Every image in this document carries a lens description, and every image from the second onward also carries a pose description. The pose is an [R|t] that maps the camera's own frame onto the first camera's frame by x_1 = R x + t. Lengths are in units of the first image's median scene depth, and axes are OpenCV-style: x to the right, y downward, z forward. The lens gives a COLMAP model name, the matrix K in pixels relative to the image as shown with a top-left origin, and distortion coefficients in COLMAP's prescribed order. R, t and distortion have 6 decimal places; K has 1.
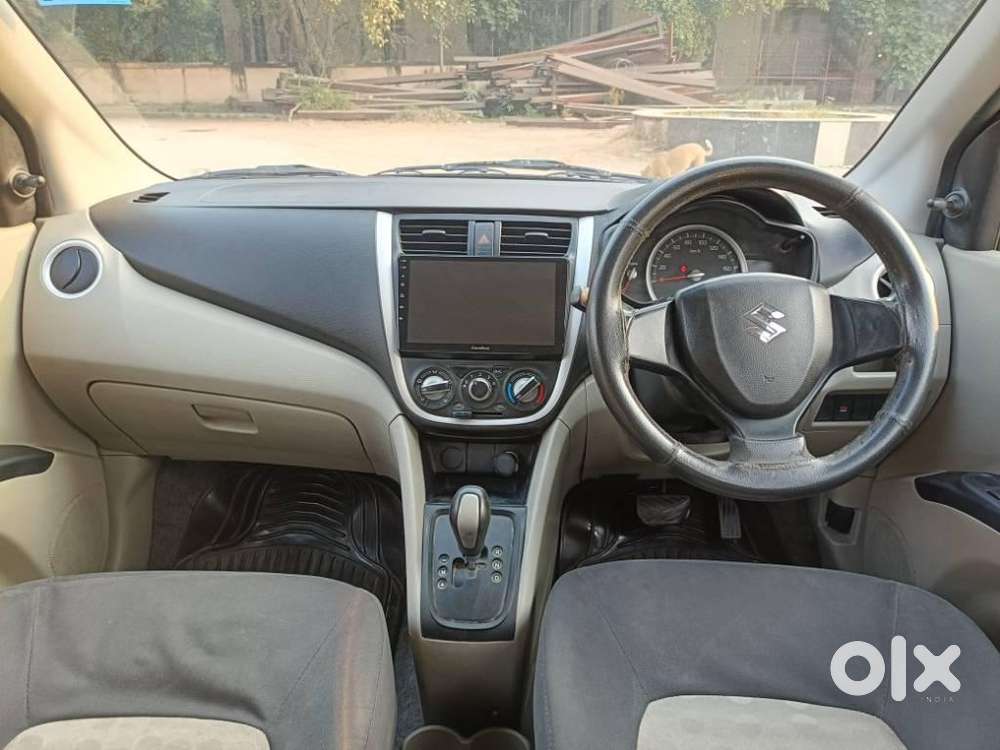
lens RADIAL K [[741.0, 0, 499.8], [0, 741.0, 365.2], [0, 0, 1]] dist [0.041995, -0.029167]
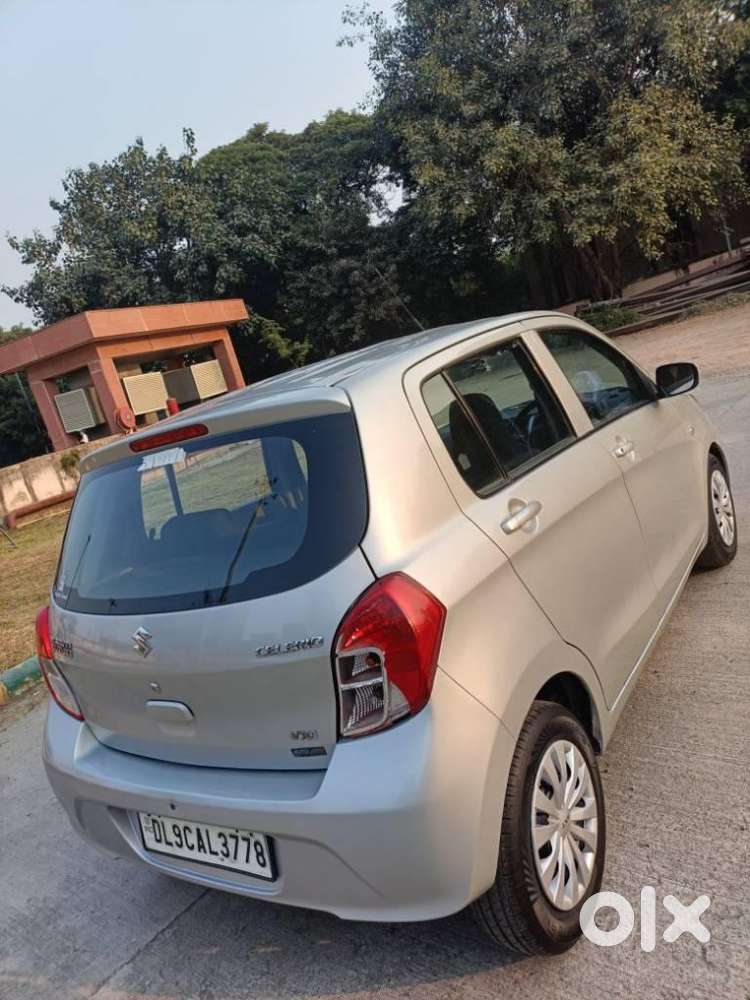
lens RADIAL K [[741.0, 0, 377.5], [0, 741.0, 502.4], [0, 0, 1]] dist [0.041995, -0.029167]
pose [[0.812368, -0.144135, -0.565052, 0.061478], [0.087464, 0.988128, -0.126309, 0.024888], [0.576549, 0.053188, 0.815330, -0.096888]]
